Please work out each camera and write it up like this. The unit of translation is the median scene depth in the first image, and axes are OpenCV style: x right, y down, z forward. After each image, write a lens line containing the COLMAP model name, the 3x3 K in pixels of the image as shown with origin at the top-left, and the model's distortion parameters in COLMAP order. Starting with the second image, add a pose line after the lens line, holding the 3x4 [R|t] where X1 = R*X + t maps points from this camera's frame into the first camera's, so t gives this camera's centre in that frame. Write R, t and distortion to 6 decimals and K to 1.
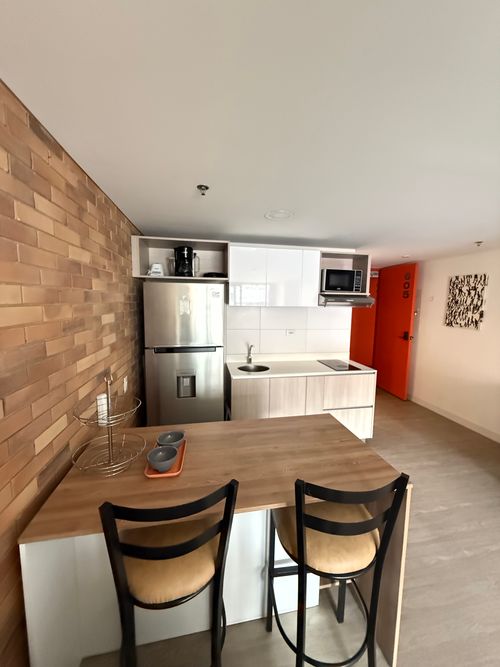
lens RADIAL K [[266.5, 0, 252.3], [0, 266.5, 333.9], [0, 0, 1]] dist [-0.002703, -0.000209]
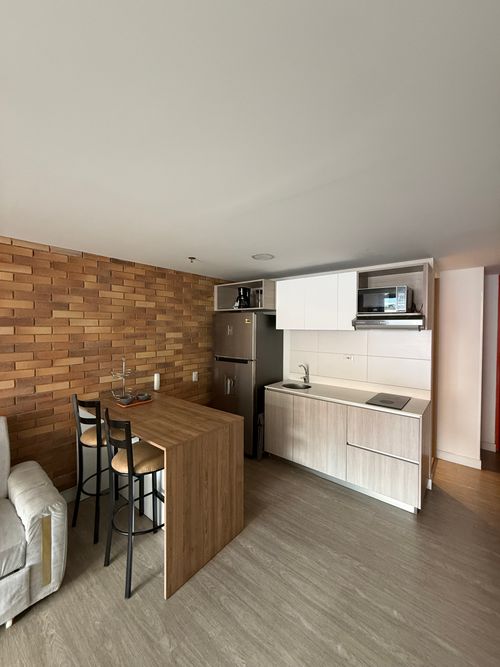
lens RADIAL K [[266.5, 0, 252.3], [0, 266.5, 333.9], [0, 0, 1]] dist [-0.002703, -0.000209]
pose [[0.644505, 0.010301, -0.764531, 1.200578], [-0.089936, 0.993989, -0.062424, 0.000362], [0.759293, 0.108991, 0.641557, 0.223716]]
